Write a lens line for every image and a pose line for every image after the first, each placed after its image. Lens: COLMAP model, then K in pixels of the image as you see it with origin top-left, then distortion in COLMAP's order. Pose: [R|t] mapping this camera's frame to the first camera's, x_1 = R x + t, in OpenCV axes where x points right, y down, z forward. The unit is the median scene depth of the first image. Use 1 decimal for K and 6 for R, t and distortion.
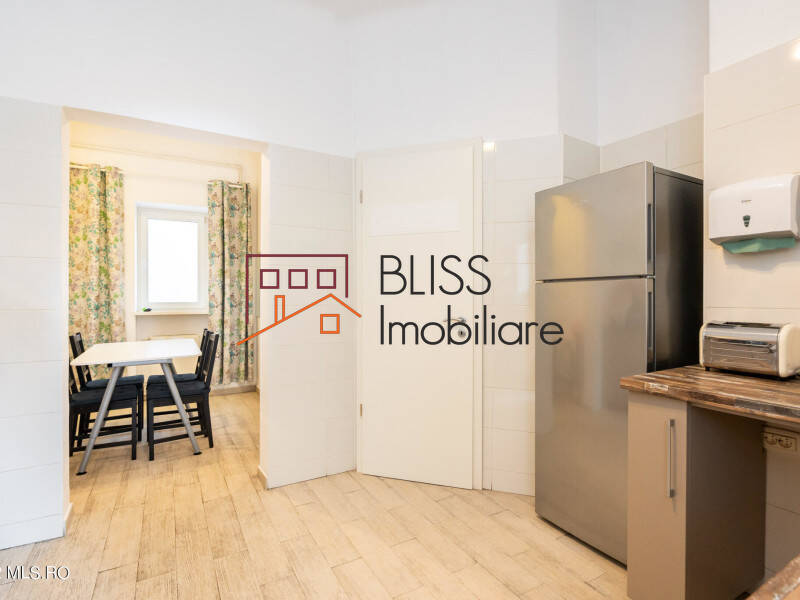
lens RADIAL K [[370.4, 0, 399.4], [0, 370.4, 299.8], [0, 0, 1]] dist [0.001805, 0.000237]
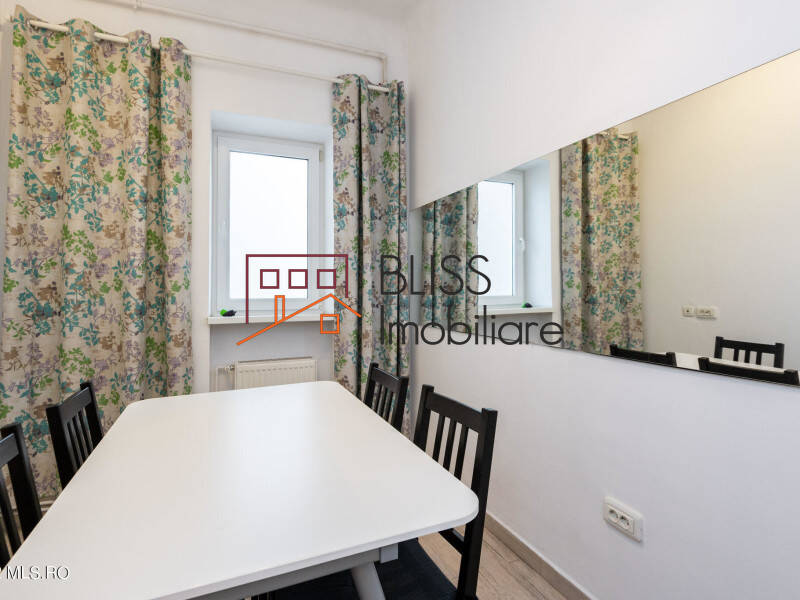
lens RADIAL K [[412.9, 0, 424.0], [0, 412.9, 283.5], [0, 0, 1]] dist [-0.001164, -0.000668]
pose [[0.993779, -0.007996, -0.111082, -0.358762], [0.005191, 0.999661, -0.025524, 0.000333], [0.111249, 0.024788, 0.993483, 0.469011]]
